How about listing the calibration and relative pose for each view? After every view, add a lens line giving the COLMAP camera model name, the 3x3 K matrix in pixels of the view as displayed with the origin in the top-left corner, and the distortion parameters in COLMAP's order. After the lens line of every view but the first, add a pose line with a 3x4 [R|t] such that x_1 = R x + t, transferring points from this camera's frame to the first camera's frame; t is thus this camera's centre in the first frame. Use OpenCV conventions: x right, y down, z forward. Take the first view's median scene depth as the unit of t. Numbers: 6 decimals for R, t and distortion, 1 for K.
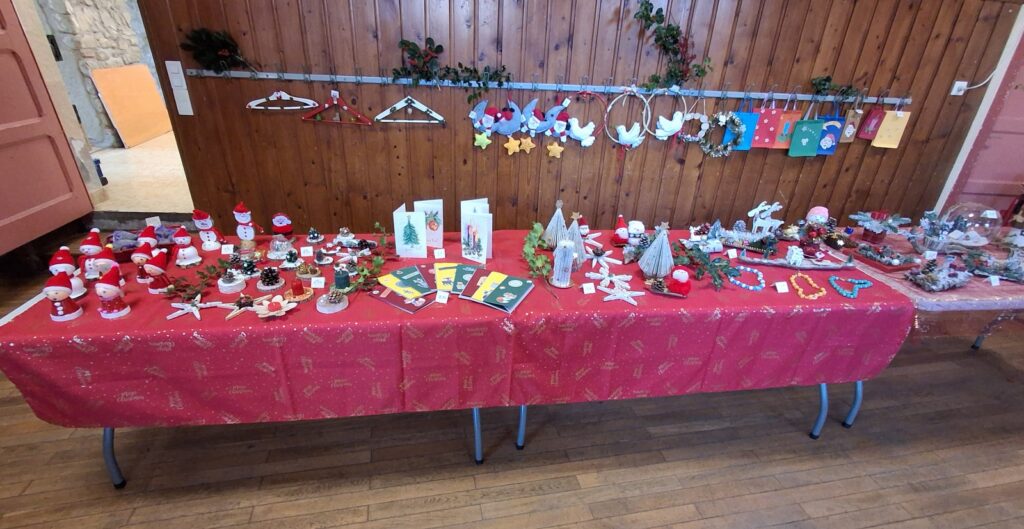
lens RADIAL K [[464.8, 0, 512.7], [0, 464.8, 268.9], [0, 0, 1]] dist [-0.001682, -0.000587]
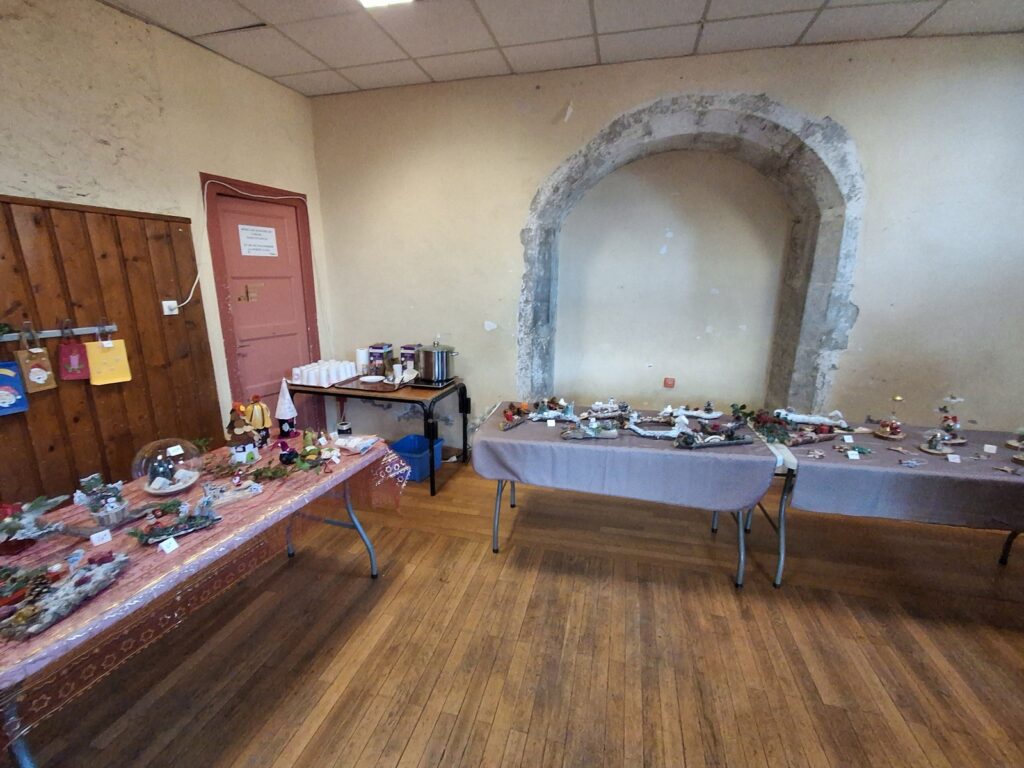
lens RADIAL K [[469.3, 0, 509.6], [0, 469.3, 385.5], [0, 0, 1]] dist [0.000318, 0.000370]
pose [[0.421650, -0.244155, 0.873270, 0.389807], [0.414817, 0.908321, 0.053665, -0.013444], [-0.806312, 0.339619, 0.484273, 0.042117]]
